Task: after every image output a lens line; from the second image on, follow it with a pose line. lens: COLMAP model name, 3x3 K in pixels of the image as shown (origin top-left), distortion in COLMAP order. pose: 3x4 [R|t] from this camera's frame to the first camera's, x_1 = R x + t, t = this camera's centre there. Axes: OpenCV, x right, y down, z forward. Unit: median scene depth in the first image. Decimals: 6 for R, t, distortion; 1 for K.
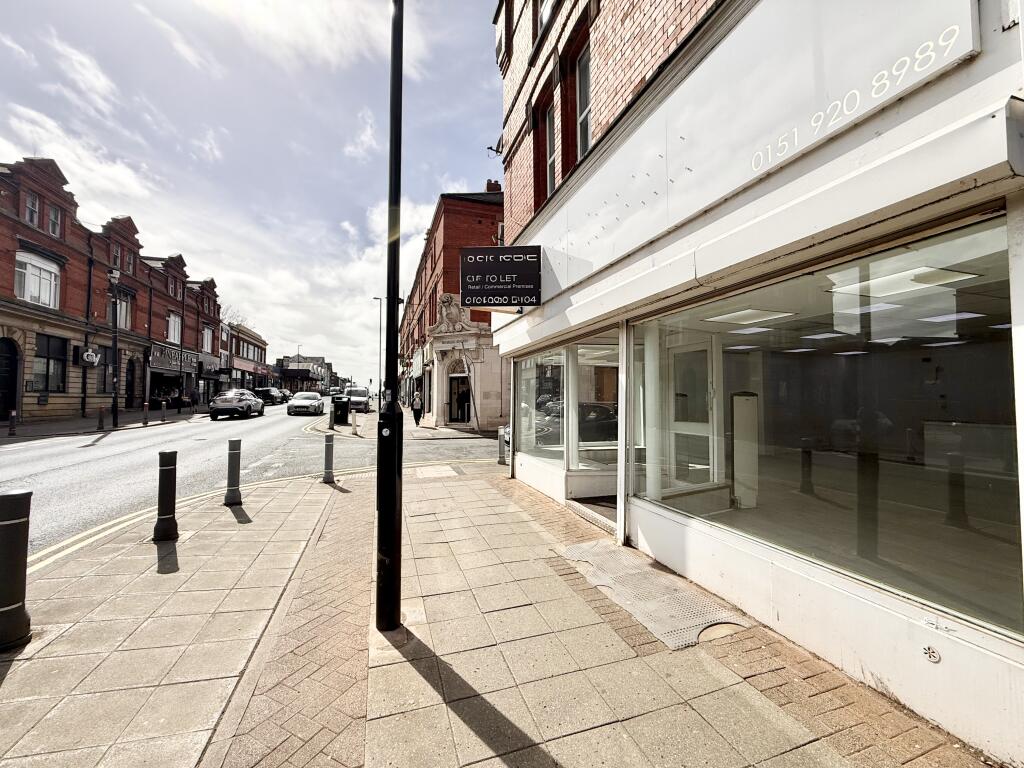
lens RADIAL K [[408.9, 0, 509.2], [0, 408.9, 381.9], [0, 0, 1]] dist [0.000246, 0.000120]
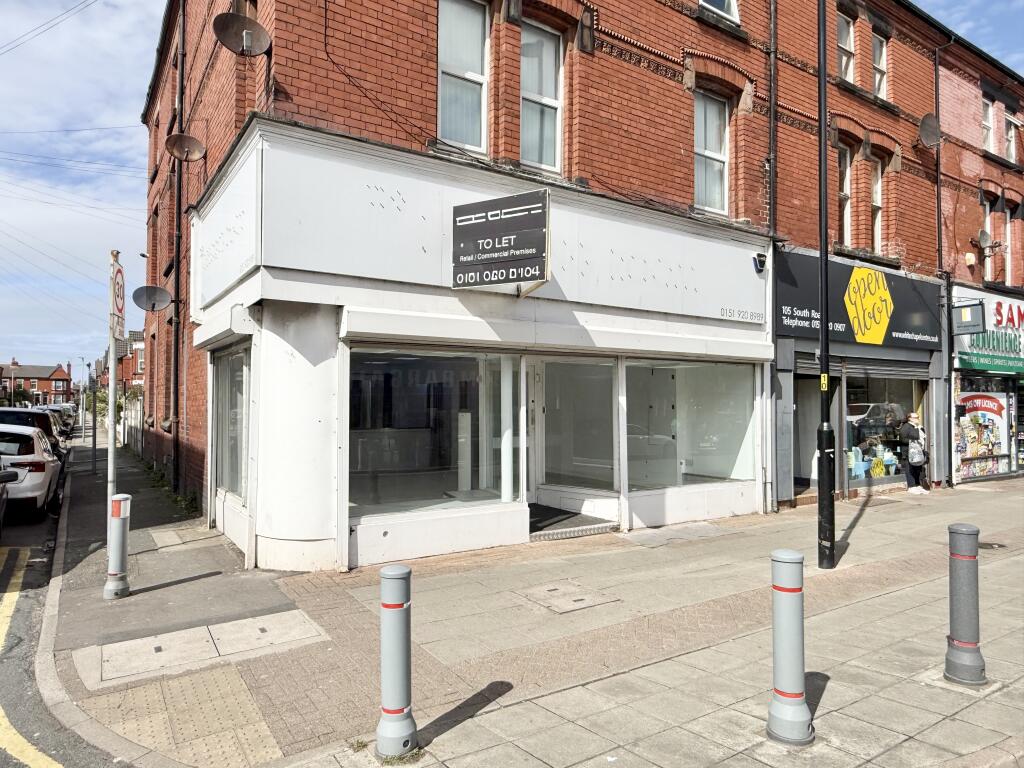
lens RADIAL K [[655.3, 0, 510.4], [0, 655.3, 386.0], [0, 0, 1]] dist [0.000685, 0.002409]
pose [[-0.274817, 0.025105, 0.961169, -1.590612], [-0.045308, 0.998210, -0.039027, 0.041358], [-0.960429, -0.054274, -0.273187, 1.924877]]
